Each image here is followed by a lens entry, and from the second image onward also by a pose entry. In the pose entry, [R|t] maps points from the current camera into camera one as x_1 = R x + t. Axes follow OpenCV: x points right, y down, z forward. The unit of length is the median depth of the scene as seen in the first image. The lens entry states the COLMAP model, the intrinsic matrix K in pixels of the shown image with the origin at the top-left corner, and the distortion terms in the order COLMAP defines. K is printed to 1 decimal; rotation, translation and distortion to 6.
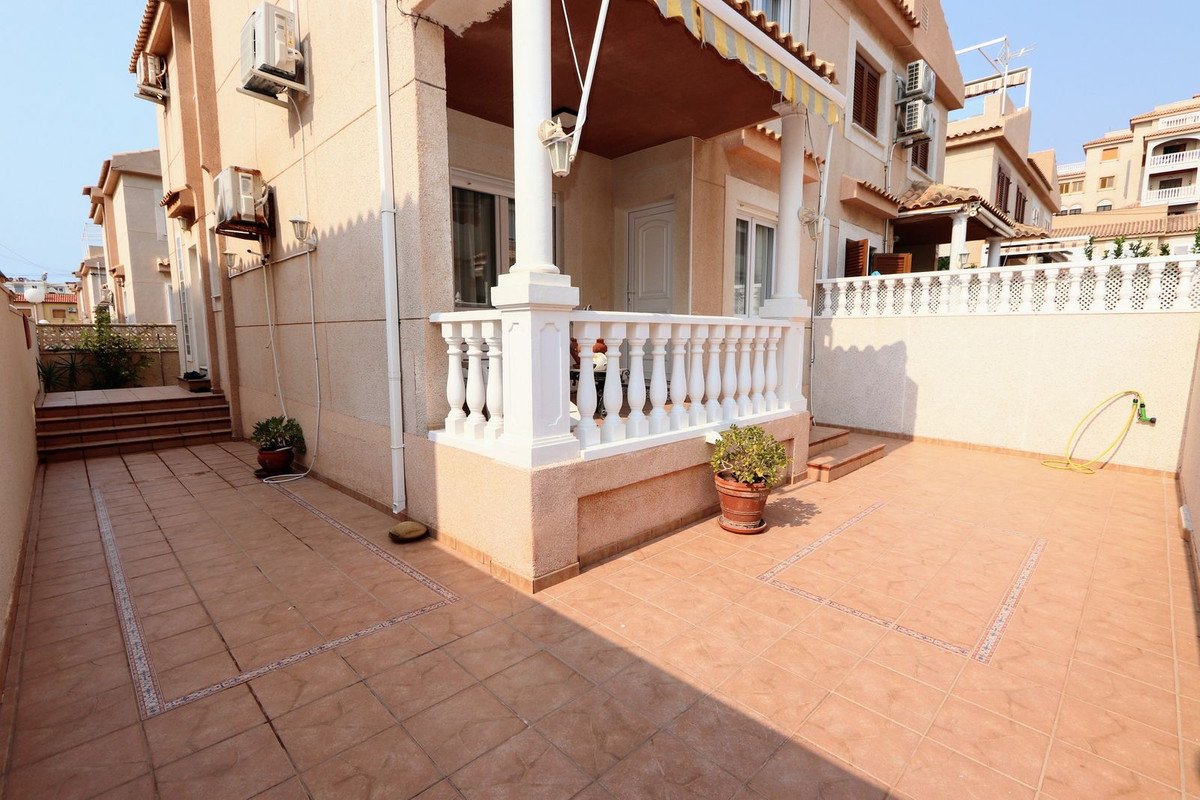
lens RADIAL K [[550.4, 0, 602.8], [0, 550.4, 402.8], [0, 0, 1]] dist [-0.017751, 0.003870]
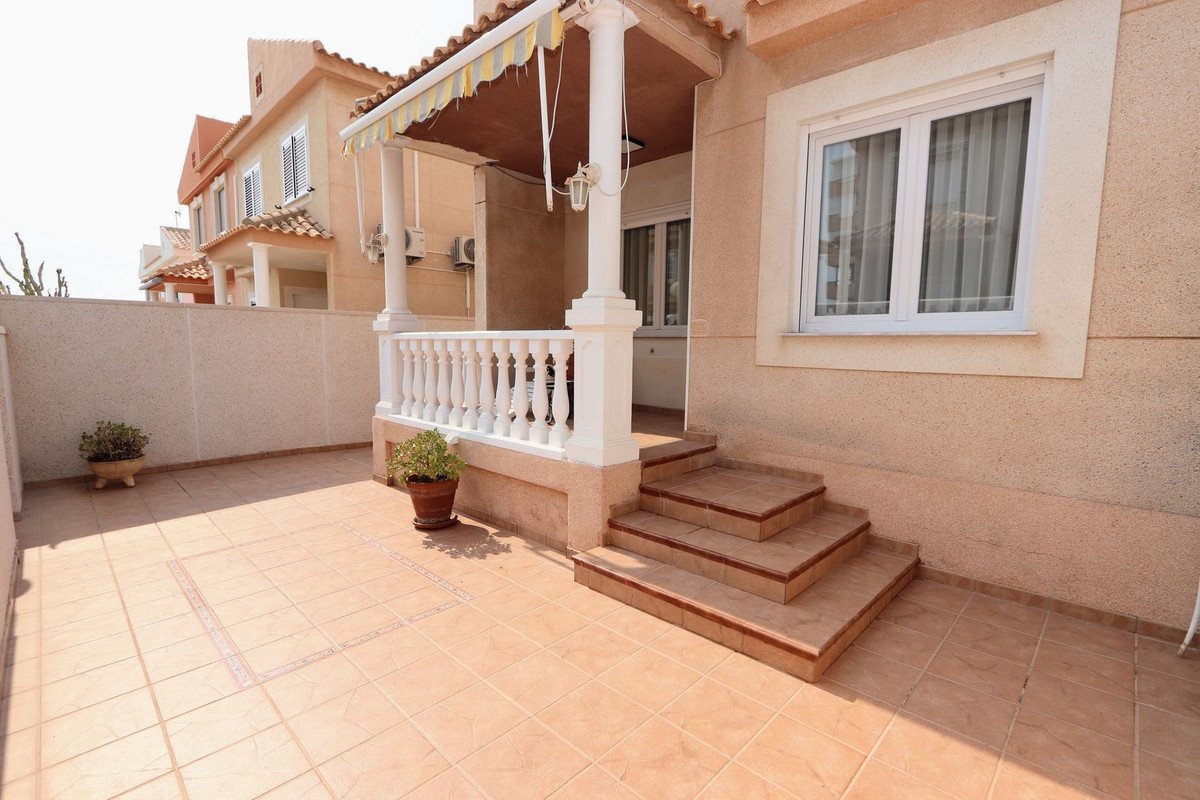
lens RADIAL K [[550.4, 0, 600.2], [0, 550.4, 400.7], [0, 0, 1]] dist [-0.017751, 0.003870]
pose [[0.016486, 0.104582, -0.994380, 0.862479], [-0.124184, 0.987028, 0.101750, -0.111836], [0.992122, 0.121809, 0.029259, 0.821101]]
